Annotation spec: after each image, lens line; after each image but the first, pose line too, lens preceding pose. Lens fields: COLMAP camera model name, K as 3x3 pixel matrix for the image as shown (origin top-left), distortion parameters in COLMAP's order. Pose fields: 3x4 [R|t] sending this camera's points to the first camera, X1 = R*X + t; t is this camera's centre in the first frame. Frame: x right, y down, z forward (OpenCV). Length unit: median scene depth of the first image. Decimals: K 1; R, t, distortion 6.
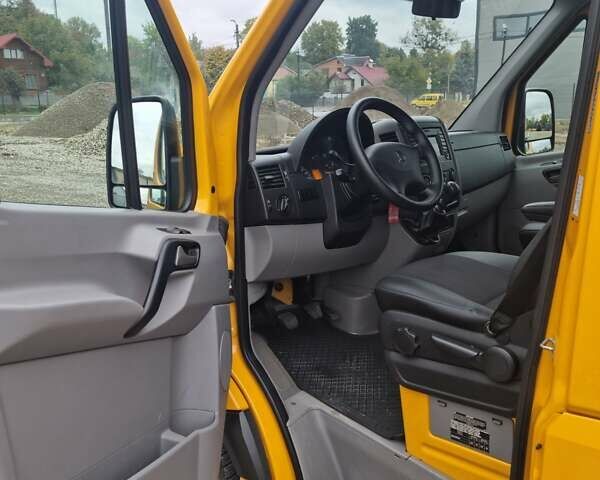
lens RADIAL K [[633.5, 0, 298.4], [0, 633.5, 239.0], [0, 0, 1]] dist [0.064524, 0.000000]
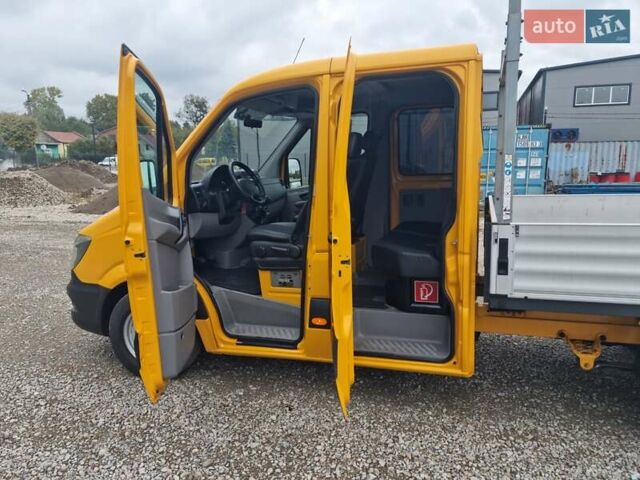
lens RADIAL K [[505.3, 0, 317.4], [0, 505.3, 244.6], [0, 0, 1]] dist [0.099095, -0.098469]
pose [[0.913445, -0.059188, 0.402634, -0.370367], [0.081053, 0.996005, -0.037467, 0.183133], [-0.398808, 0.066859, 0.914594, -0.823246]]
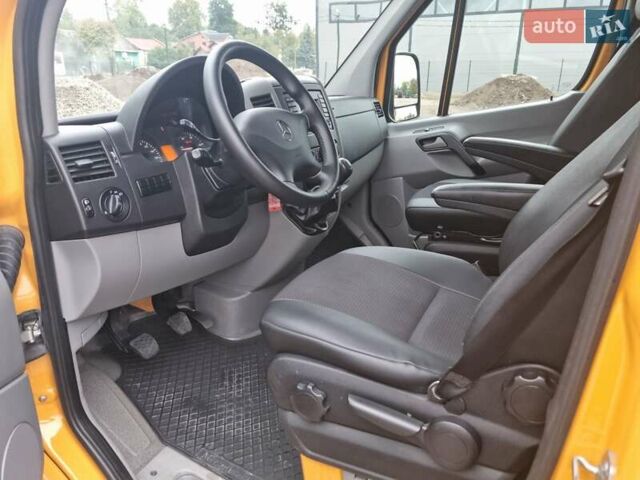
lens RADIAL K [[505.3, 0, 314.6], [0, 505.3, 245.9], [0, 0, 1]] dist [0.099095, -0.098469]
pose [[0.965941, -0.067436, 0.249822, 0.037394], [0.038914, 0.992322, 0.117403, -0.057664], [-0.255821, -0.103683, 0.961148, 0.382330]]
